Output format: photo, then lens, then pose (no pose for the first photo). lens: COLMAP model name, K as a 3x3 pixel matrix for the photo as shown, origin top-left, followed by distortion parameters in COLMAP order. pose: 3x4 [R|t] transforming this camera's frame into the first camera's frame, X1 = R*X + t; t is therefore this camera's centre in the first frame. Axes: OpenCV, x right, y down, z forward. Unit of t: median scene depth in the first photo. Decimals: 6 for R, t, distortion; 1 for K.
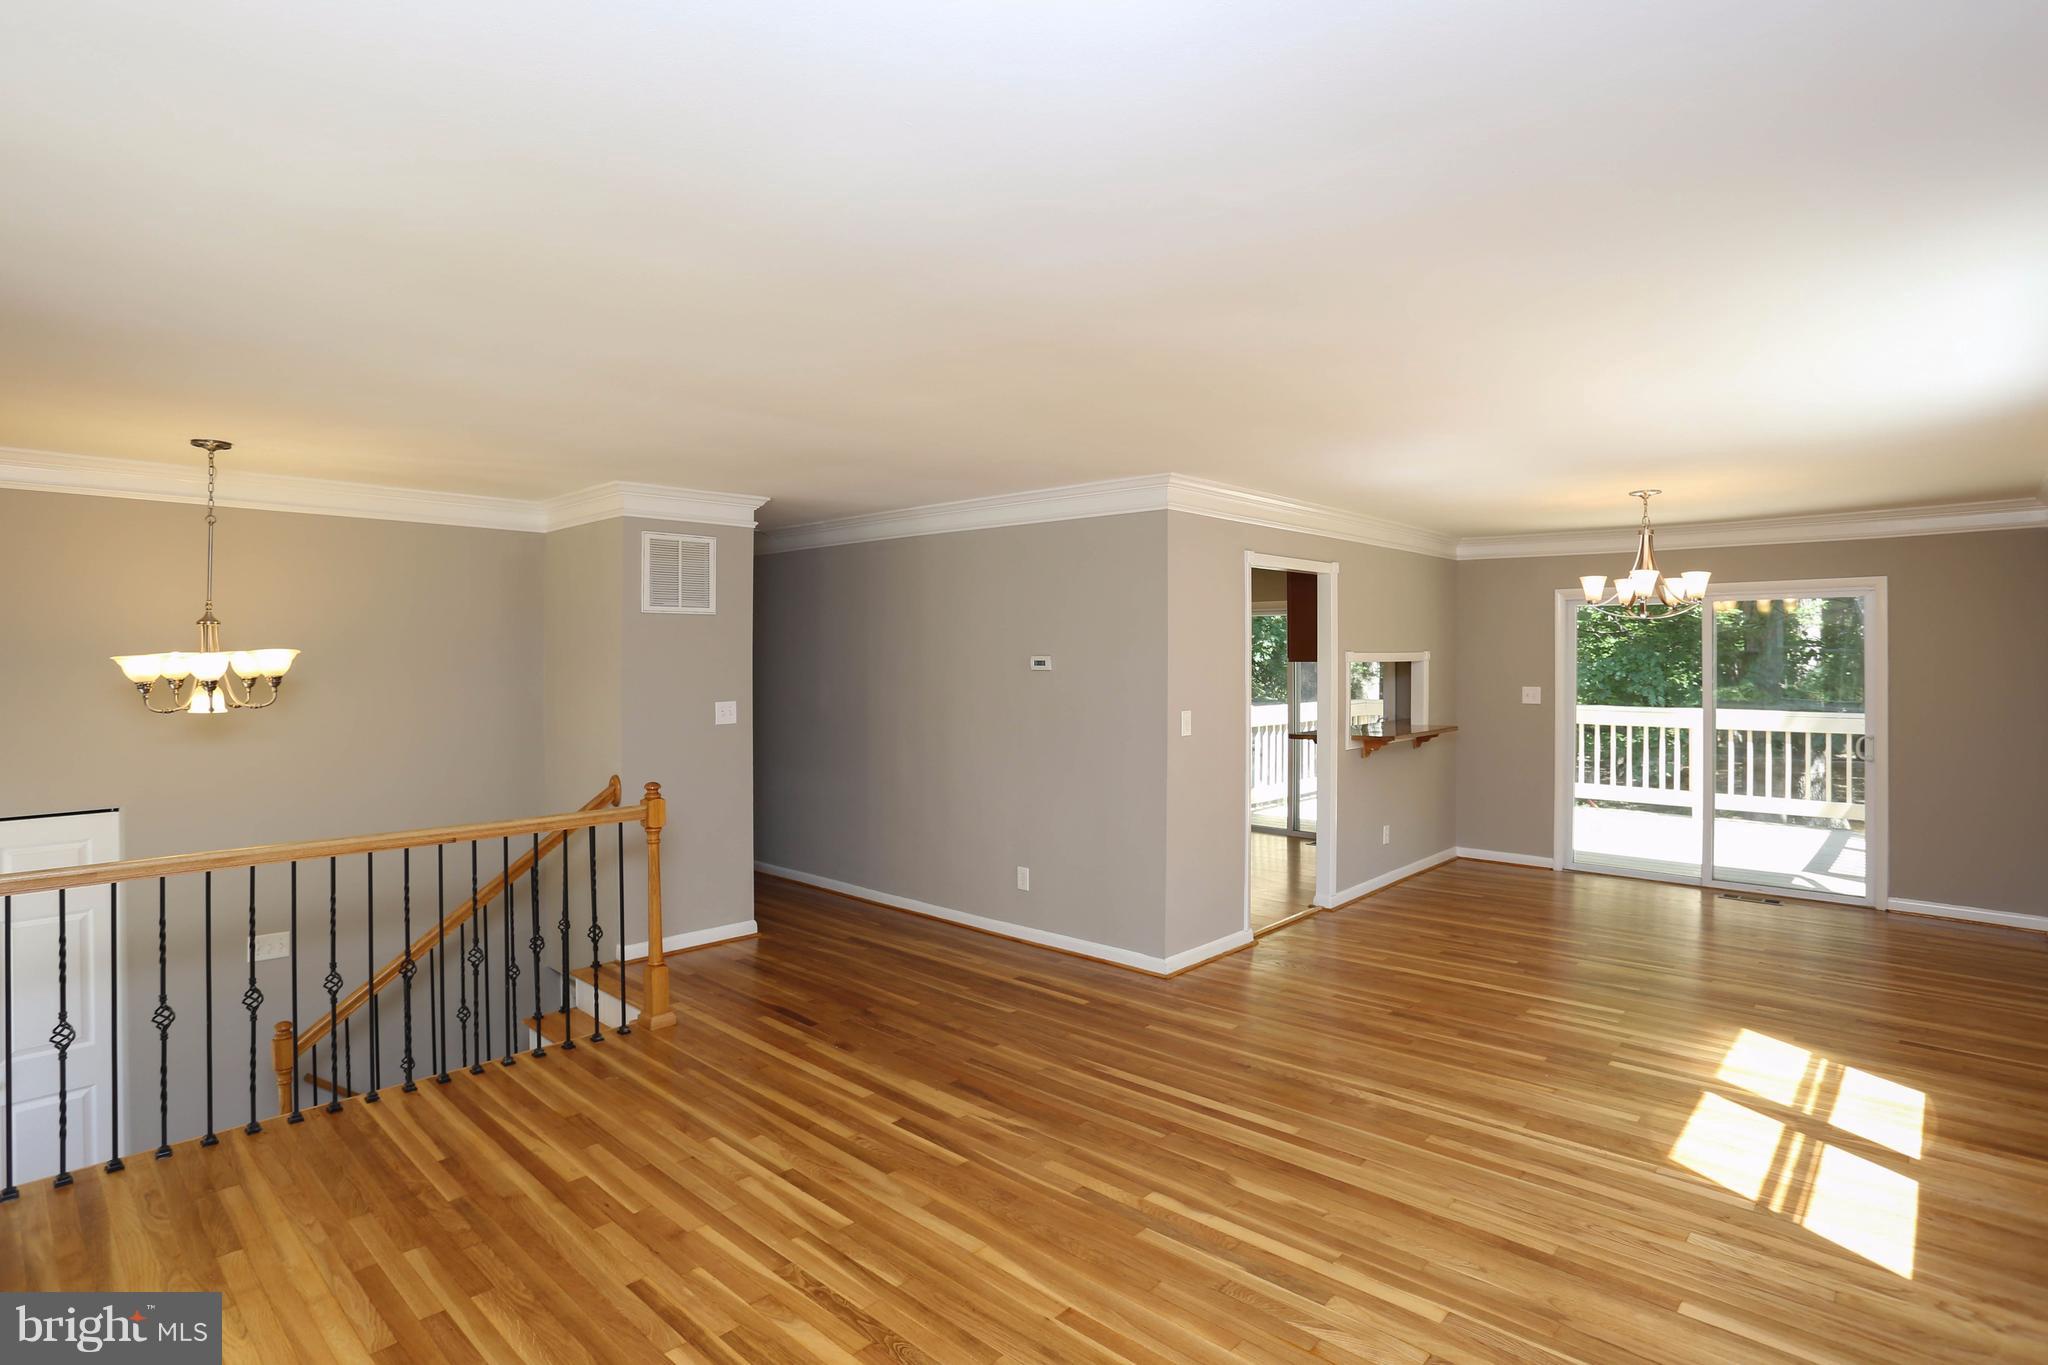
lens RADIAL K [[1000.8, 0, 1014.5], [0, 1000.8, 672.9], [0, 0, 1]] dist [-0.071011, 0.045012]
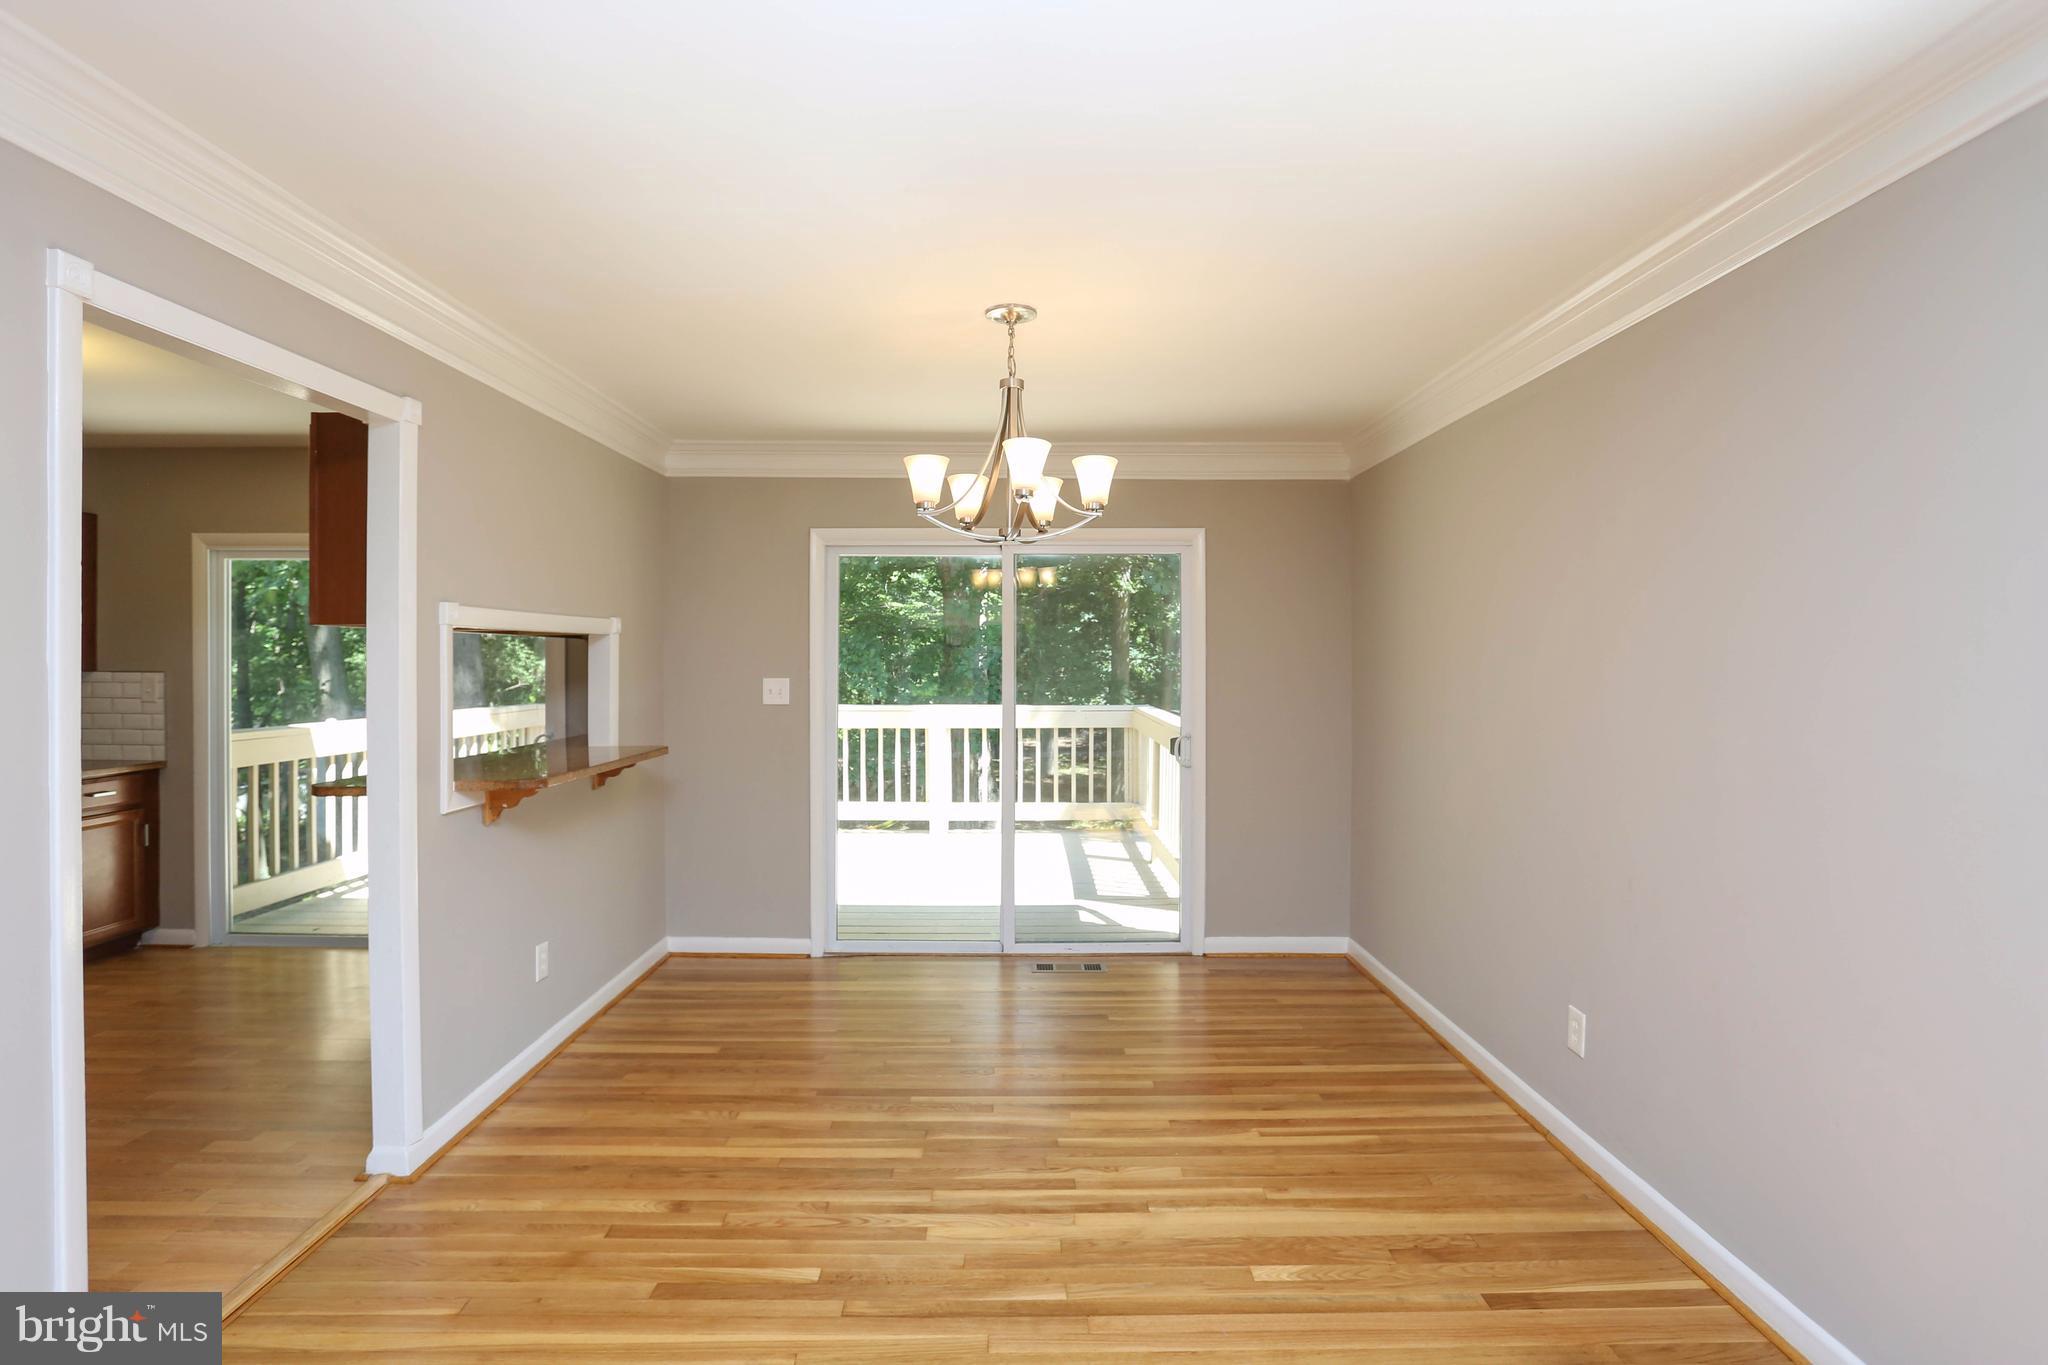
lens RADIAL K [[1035.8, 0, 1016.6], [0, 1035.8, 659.5], [0, 0, 1]] dist [-0.048651, 0.035454]
pose [[0.721267, 0.001182, 0.692656, 0.310640], [0.009296, 0.999892, -0.011386, 0.020169], [-0.692595, 0.014651, 0.721178, 0.740443]]
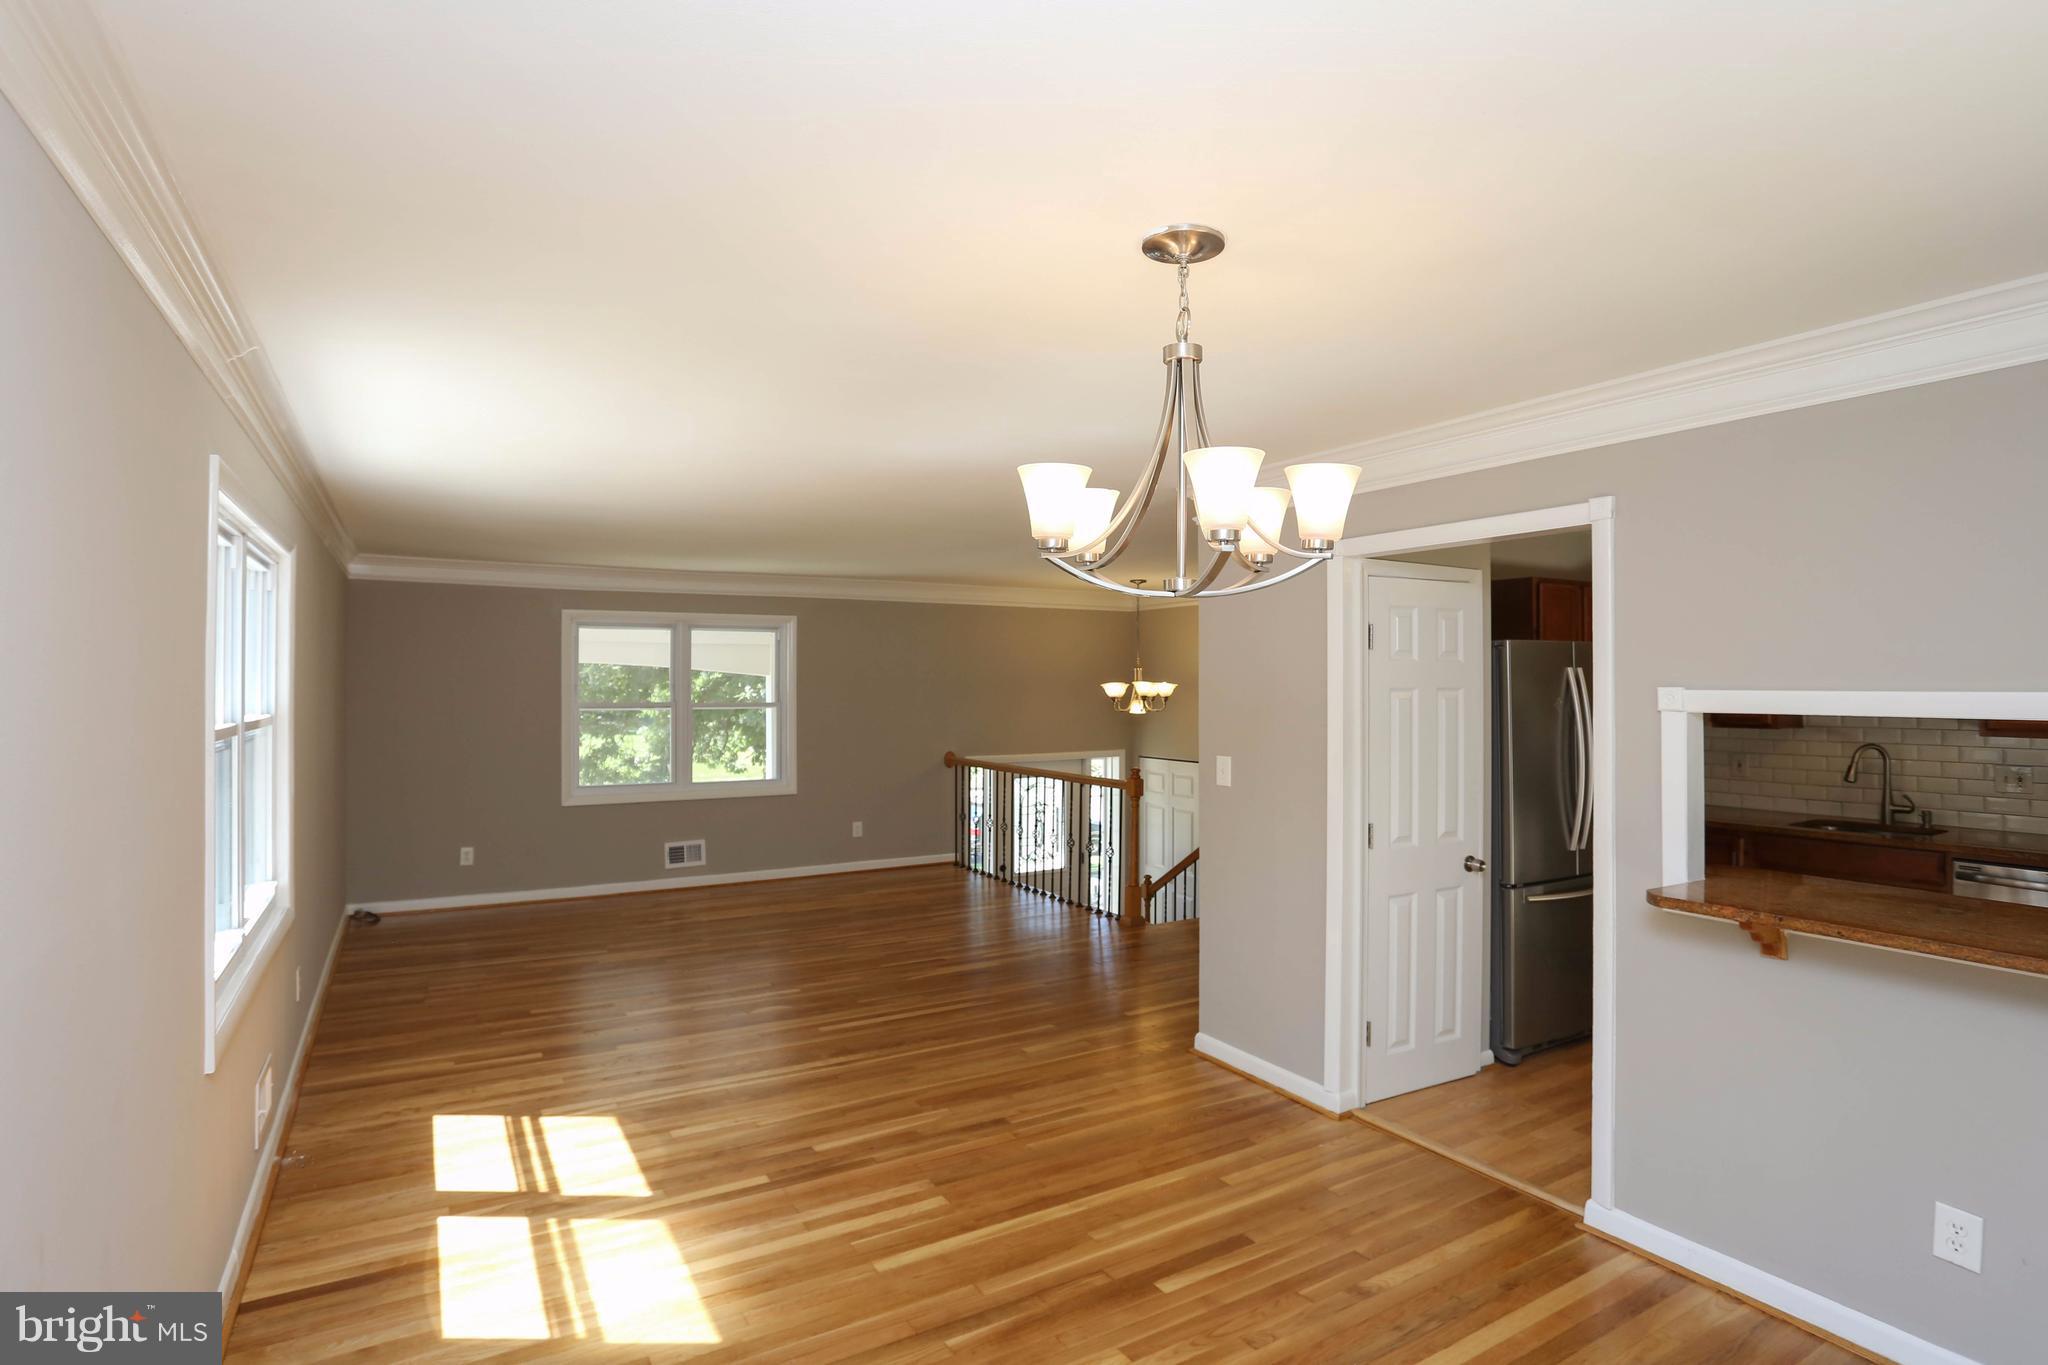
lens RADIAL K [[1042.8, 0, 1078.5], [0, 1042.8, 687.4], [0, 0, 1]] dist [-0.001947, -0.000027]
pose [[-0.228675, -0.000409, -0.973503, 1.302391], [-0.021142, 0.999766, 0.004546, -0.019710], [0.973273, 0.021621, -0.228630, 1.344487]]
